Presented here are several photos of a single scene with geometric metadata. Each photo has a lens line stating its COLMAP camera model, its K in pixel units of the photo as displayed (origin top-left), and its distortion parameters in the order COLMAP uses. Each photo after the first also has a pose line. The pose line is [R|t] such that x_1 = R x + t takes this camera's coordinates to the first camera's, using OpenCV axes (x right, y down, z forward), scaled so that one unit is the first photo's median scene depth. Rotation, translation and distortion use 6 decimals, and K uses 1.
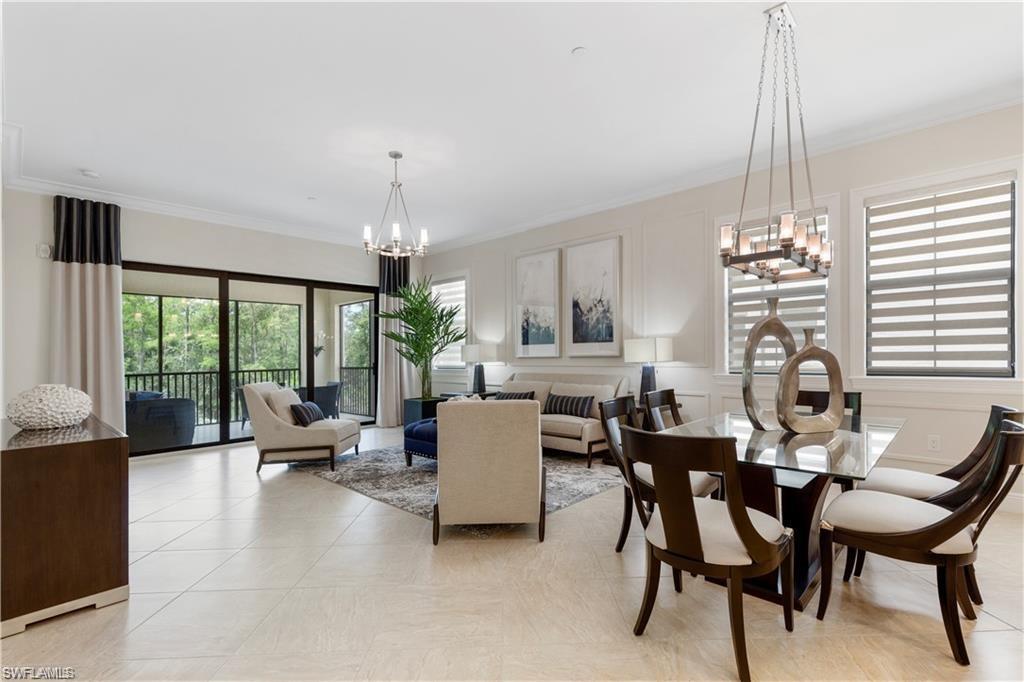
lens RADIAL K [[470.6, 0, 515.2], [0, 470.6, 355.7], [0, 0, 1]] dist [0.003829, -0.000231]
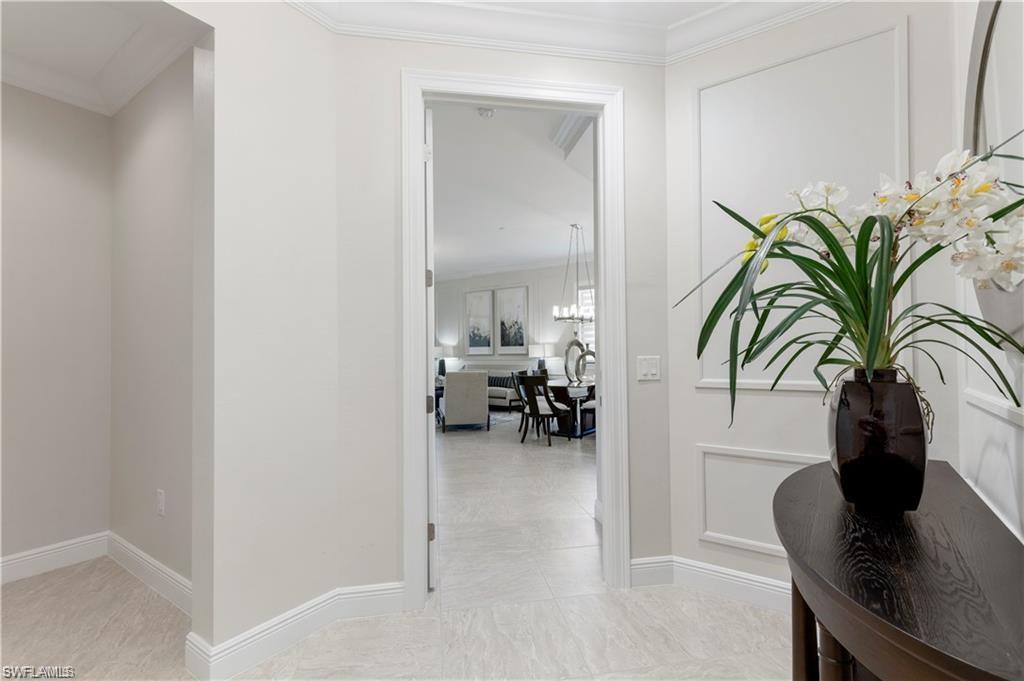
lens RADIAL K [[470.6, 0, 508.3], [0, 470.6, 347.7], [0, 0, 1]] dist [0.003829, -0.000231]
pose [[0.990429, -0.001534, 0.138017, -0.086096], [0.003191, 0.999925, -0.011785, -0.001648], [-0.137988, 0.012113, 0.990360, -0.691797]]
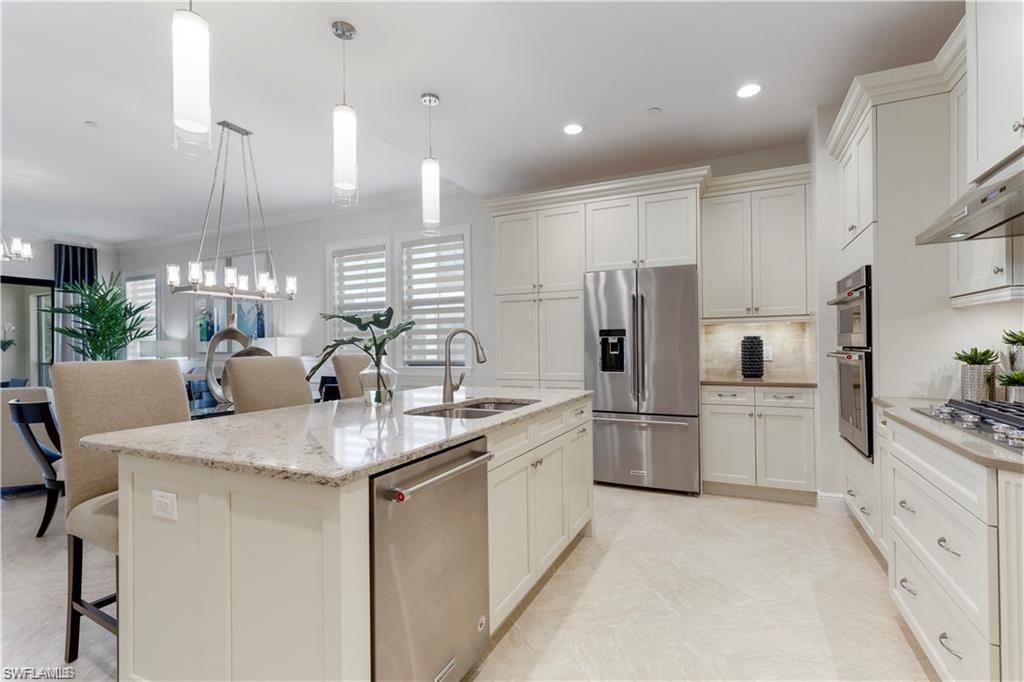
lens RADIAL K [[470.6, 0, 516.0], [0, 470.6, 346.7], [0, 0, 1]] dist [0.003829, -0.000231]
pose [[0.949937, -0.000741, 0.312442, 0.409962], [0.001332, 0.999998, -0.001679, -0.008033], [-0.312440, 0.002011, 0.949935, -0.307872]]
